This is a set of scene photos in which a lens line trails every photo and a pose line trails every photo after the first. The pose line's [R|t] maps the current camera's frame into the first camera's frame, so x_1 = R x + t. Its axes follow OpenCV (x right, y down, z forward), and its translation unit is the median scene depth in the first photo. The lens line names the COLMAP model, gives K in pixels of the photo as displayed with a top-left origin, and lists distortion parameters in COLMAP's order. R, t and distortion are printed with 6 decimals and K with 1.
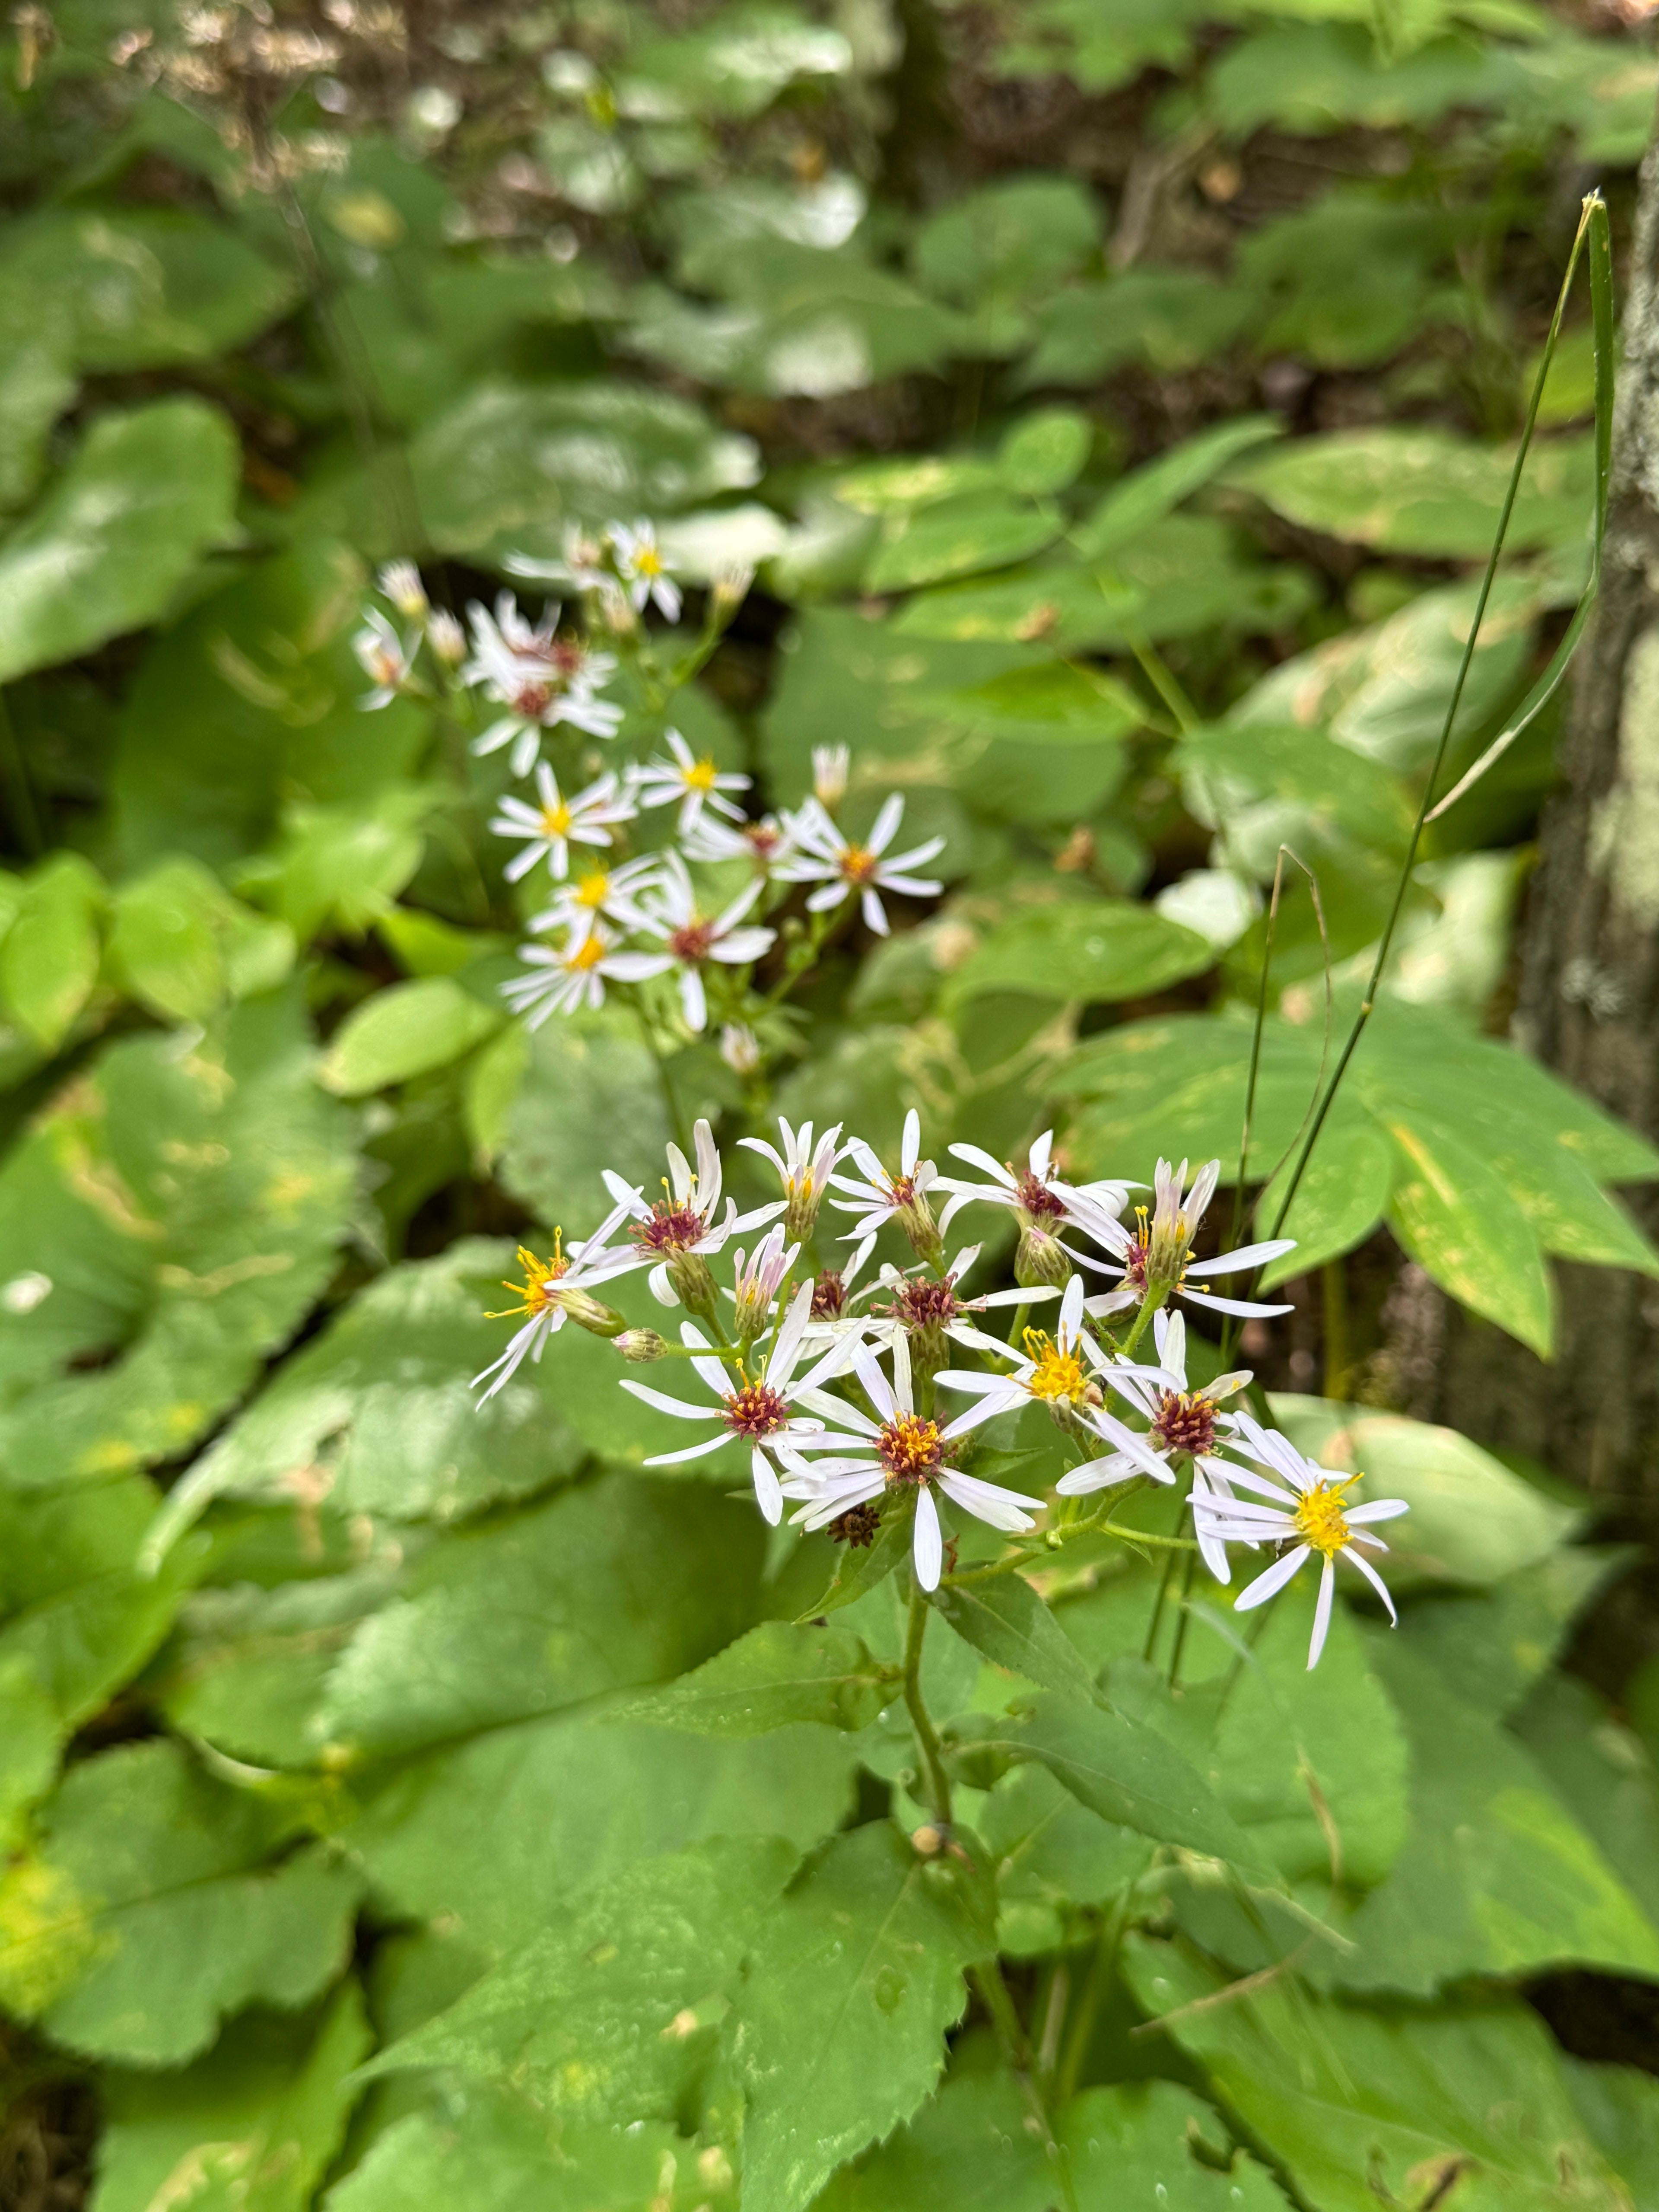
lens RADIAL K [[1646.5, 0, 840.9], [0, 1646.5, 1112.8], [0, 0, 1]] dist [-0.009662, -0.005691]
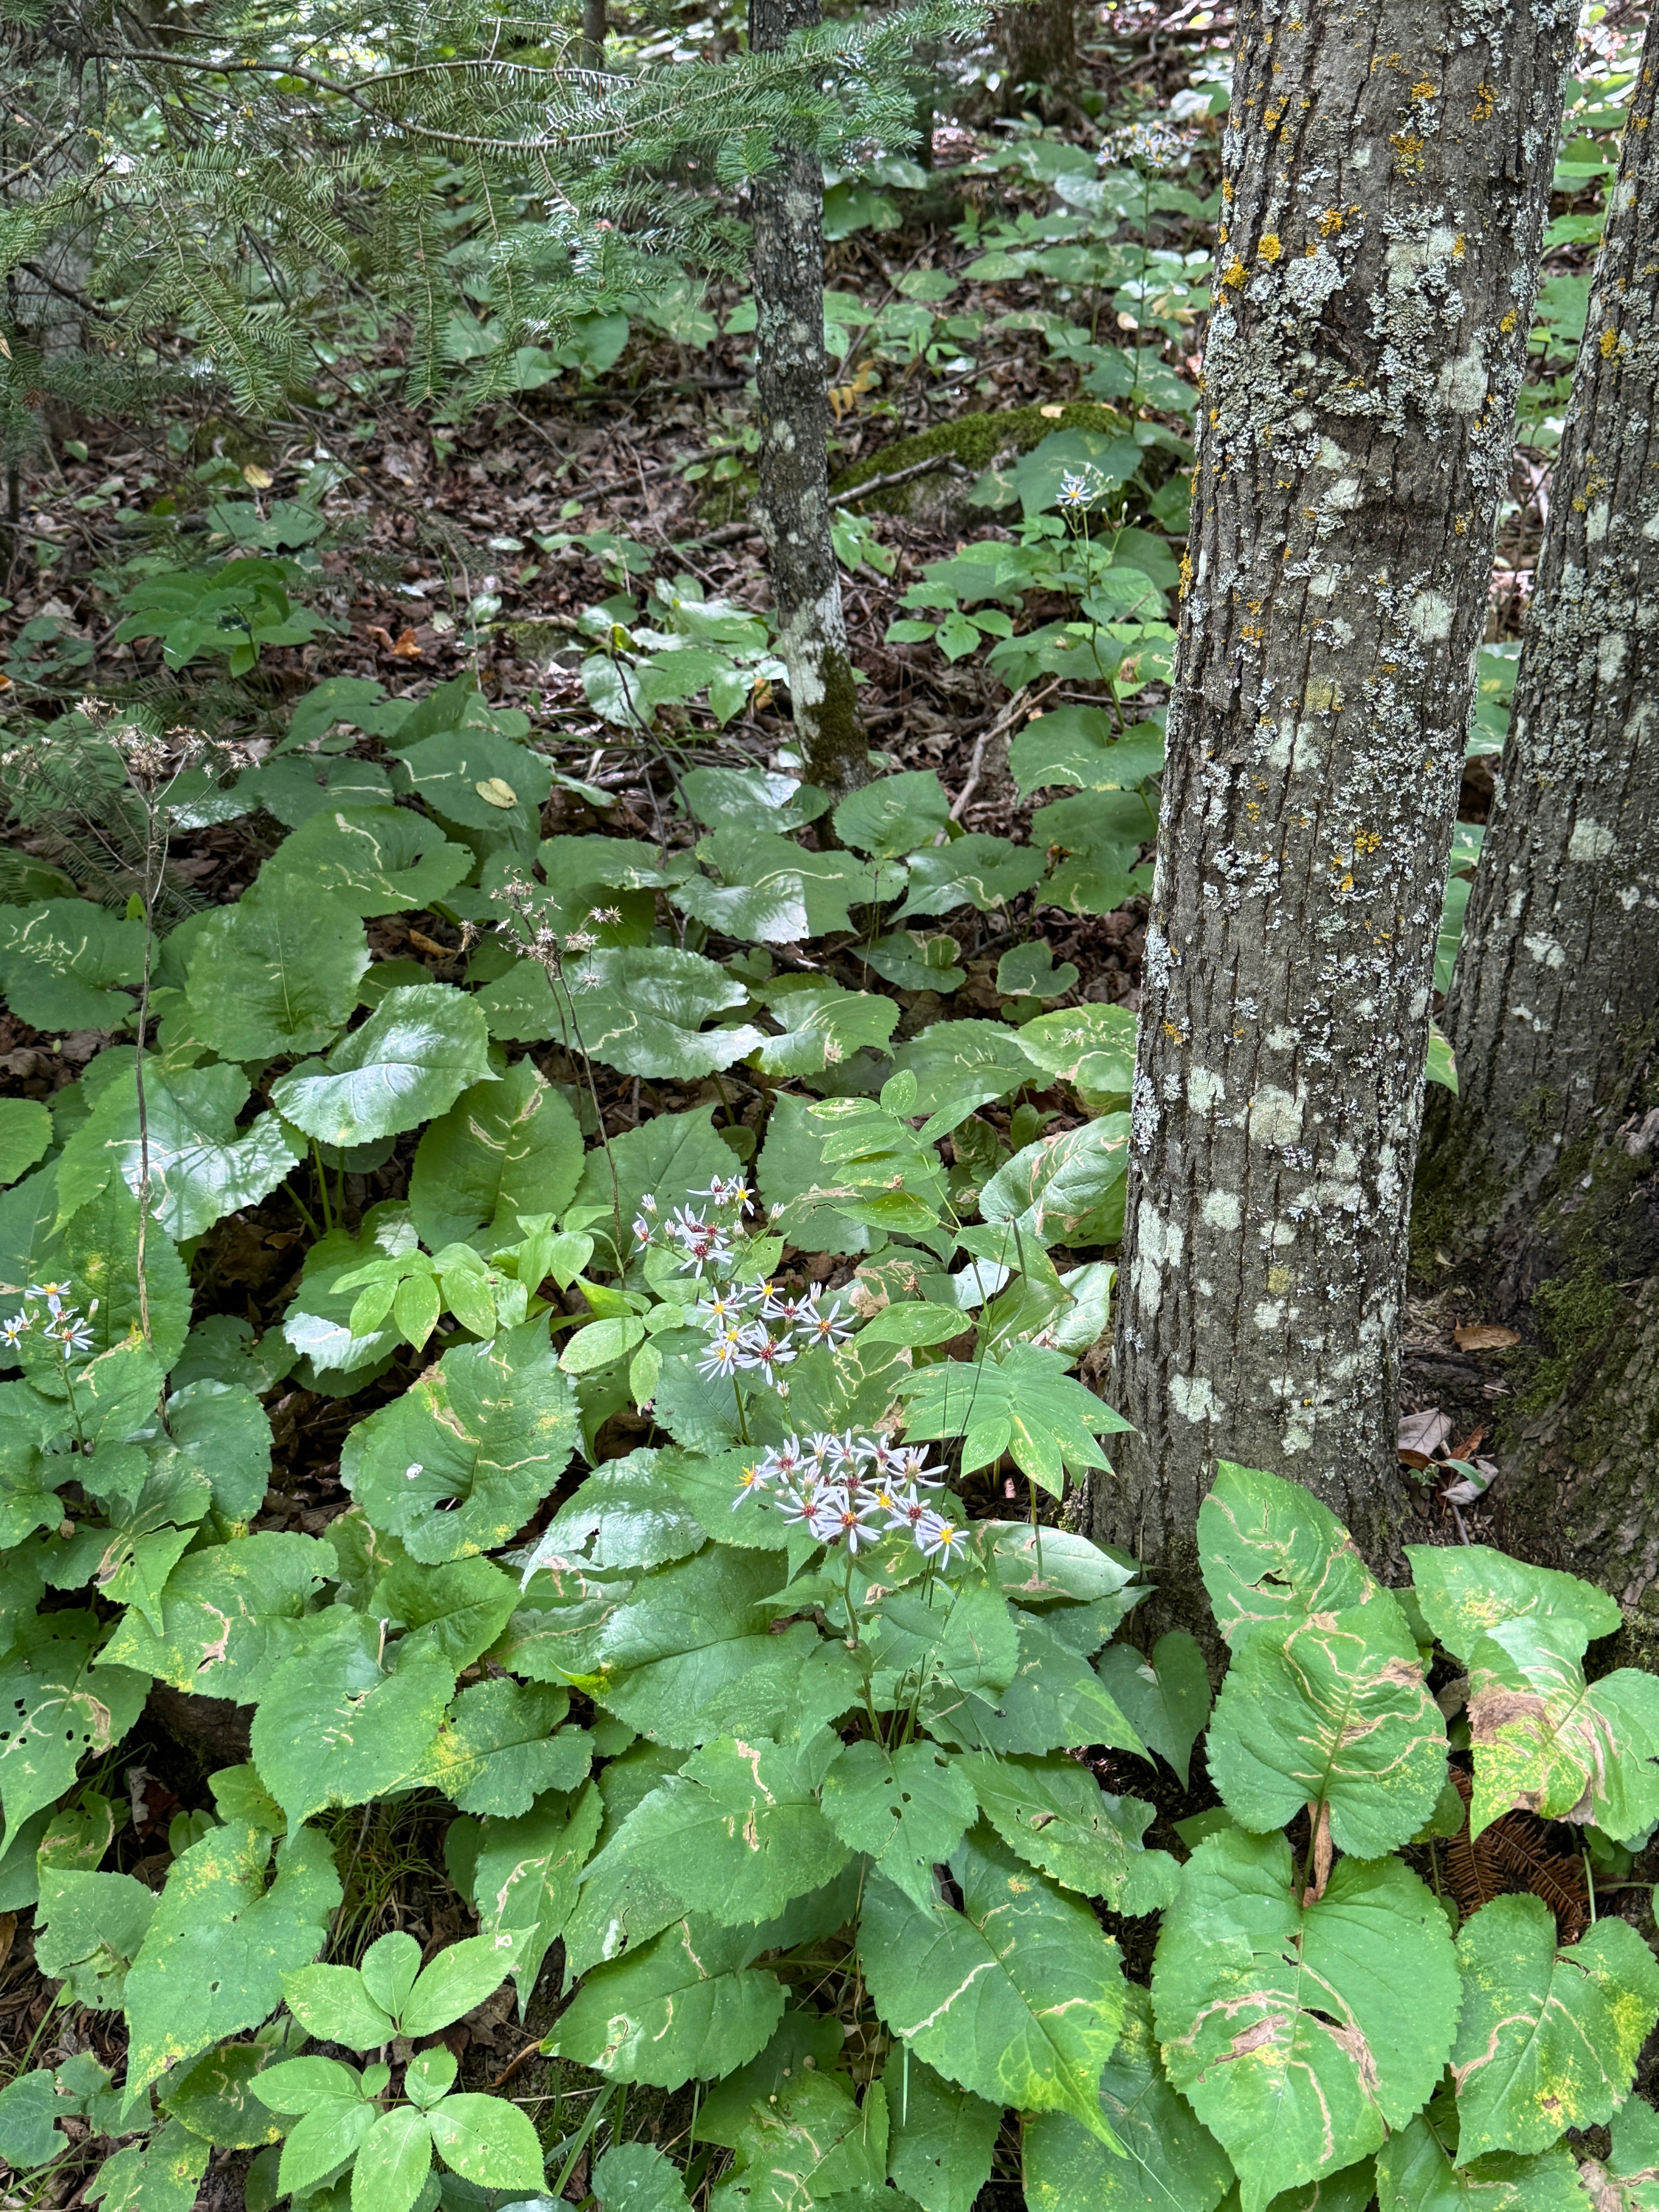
lens RADIAL K [[1646.5, 0, 809.6], [0, 1646.5, 1101.0], [0, 0, 1]] dist [-0.009662, -0.005691]
pose [[0.999062, 0.009054, 0.042352, -0.121022], [-0.004815, 0.995062, -0.099134, -0.215546], [-0.043040, 0.098837, 0.994172, -1.607103]]
